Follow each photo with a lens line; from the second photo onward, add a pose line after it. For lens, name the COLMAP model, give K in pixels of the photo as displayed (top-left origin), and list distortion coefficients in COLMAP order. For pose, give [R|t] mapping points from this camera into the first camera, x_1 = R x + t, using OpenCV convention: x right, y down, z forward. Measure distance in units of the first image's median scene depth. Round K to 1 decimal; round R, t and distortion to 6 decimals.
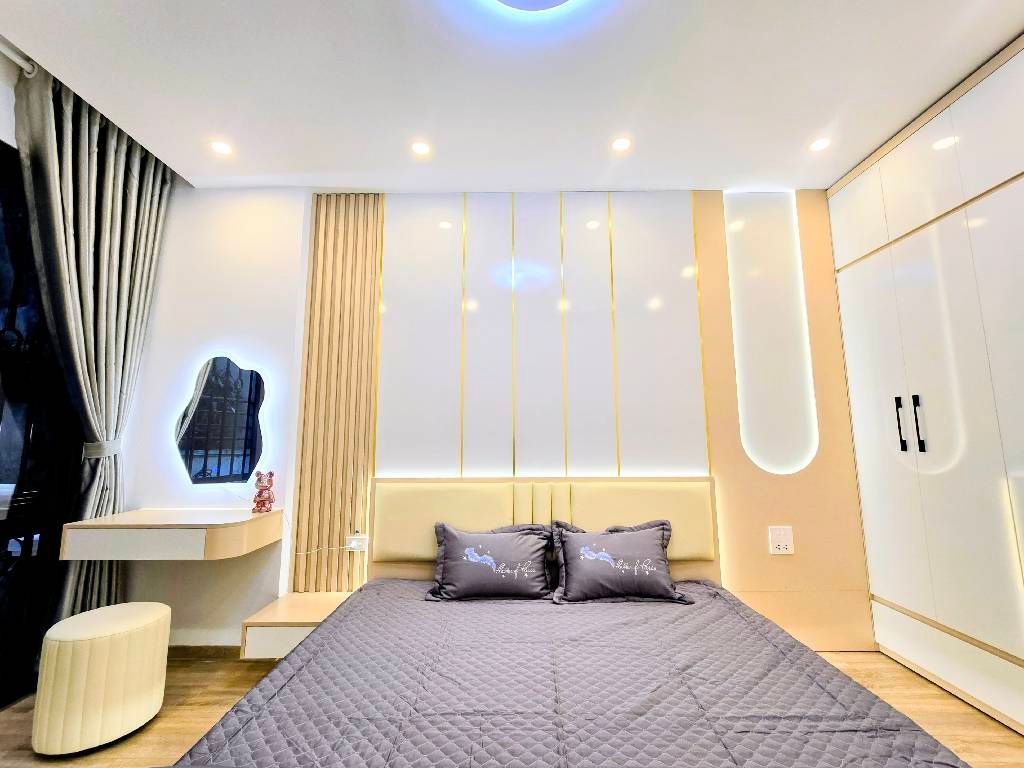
lens RADIAL K [[429.7, 0, 513.8], [0, 429.7, 381.7], [0, 0, 1]] dist [-0.002352, 0.002842]
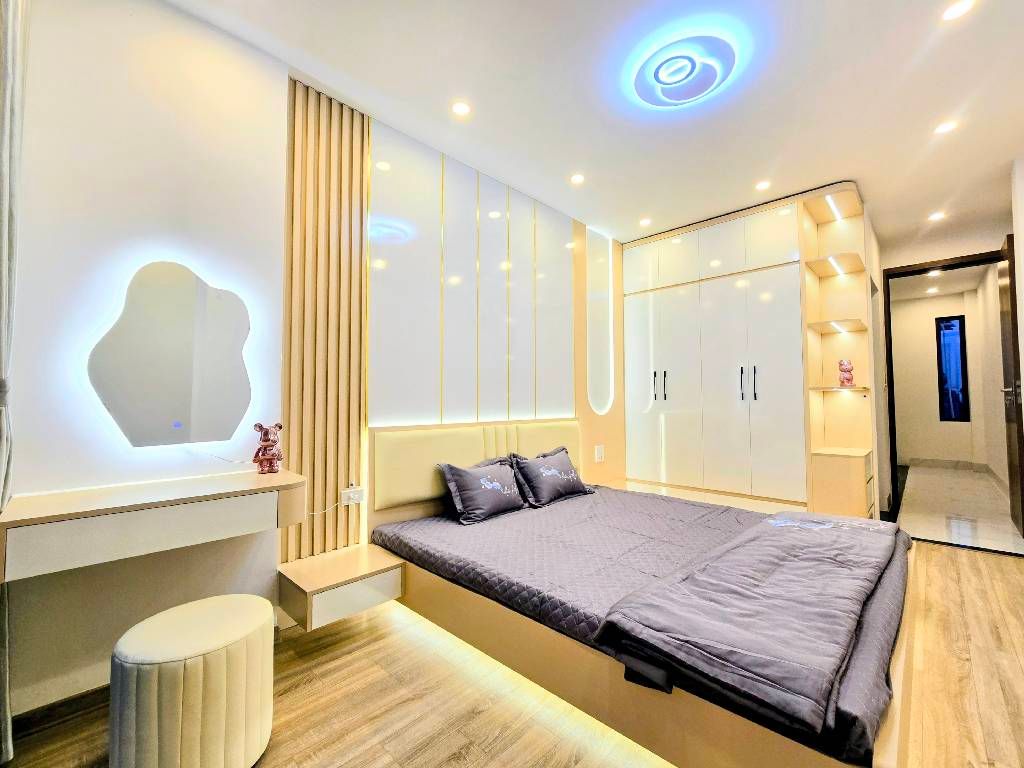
lens RADIAL K [[429.7, 0, 511.1], [0, 429.7, 381.7], [0, 0, 1]] dist [-0.002352, 0.002842]
pose [[0.694791, 0.033498, 0.718431, -0.847432], [-0.099840, 0.993735, 0.050221, 0.043752], [-0.712248, -0.106621, 0.693783, 0.124622]]
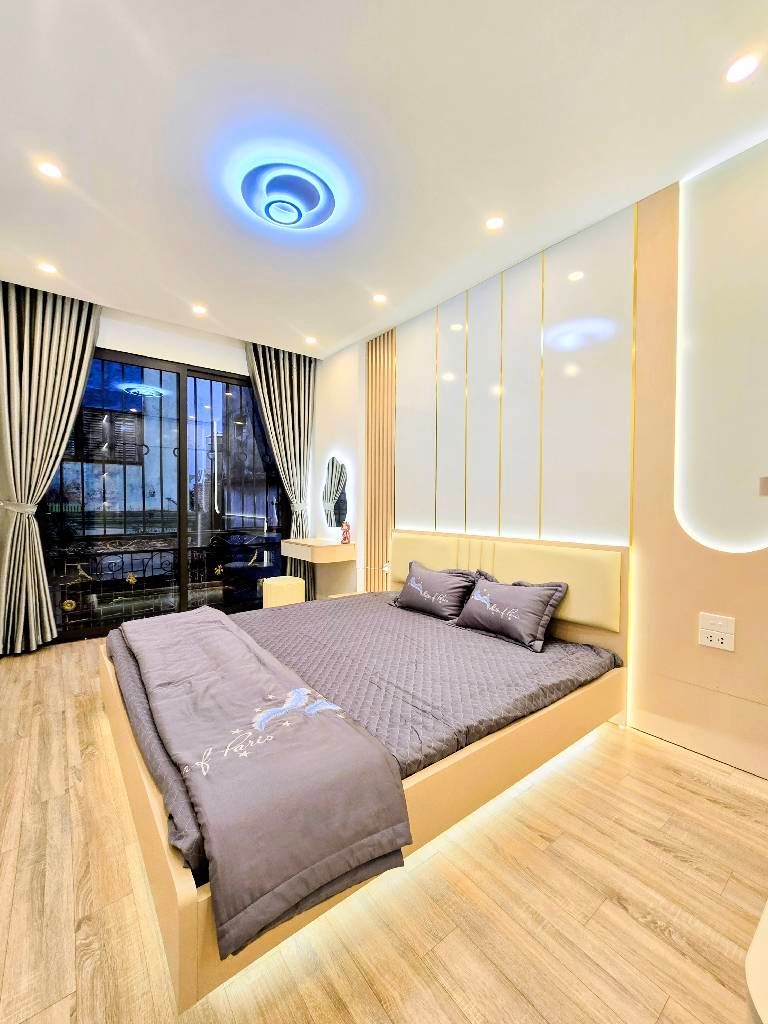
lens RADIAL K [[429.7, 0, 389.0], [0, 429.7, 514.8], [0, 0, 1]] dist [-0.002352, 0.002842]
pose [[0.620554, 0.025932, -0.783735, 0.901785], [0.094352, 0.989723, 0.107455, 0.009207], [0.778467, -0.140628, 0.611729, 0.063778]]
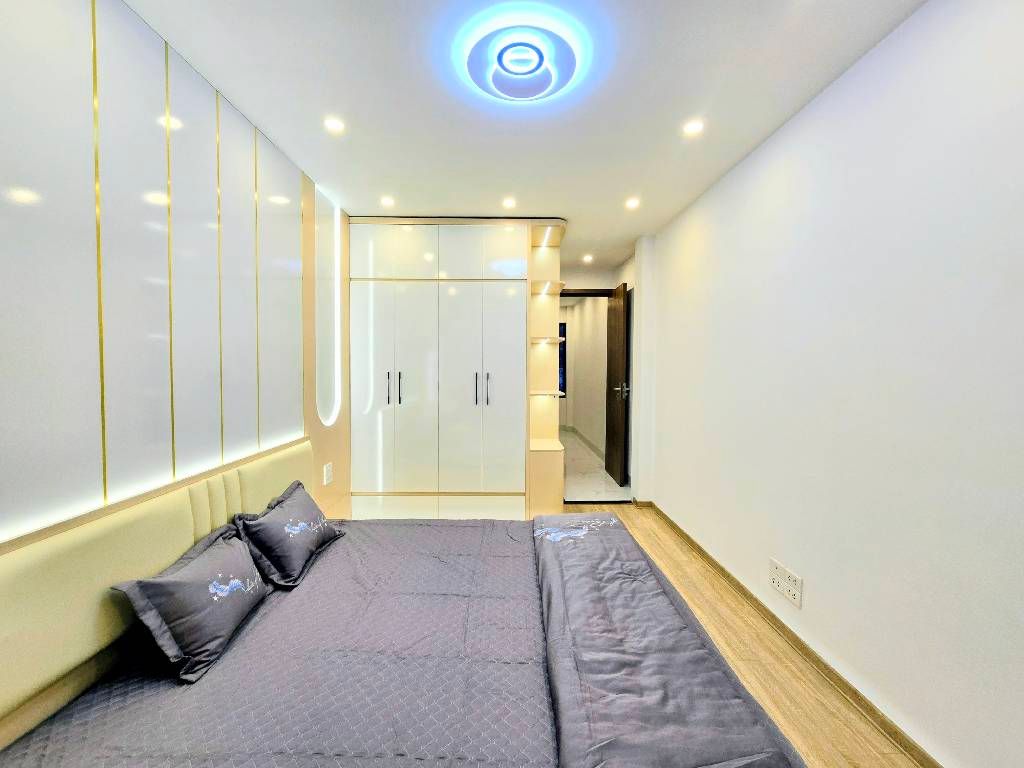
lens RADIAL K [[429.7, 0, 509.7], [0, 429.7, 381.1], [0, 0, 1]] dist [-0.002352, 0.002842]
pose [[-0.013791, -0.031492, 0.999409, -0.764780], [-0.143283, 0.989251, 0.029195, -0.046305], [-0.989586, -0.142796, -0.018156, 0.513848]]
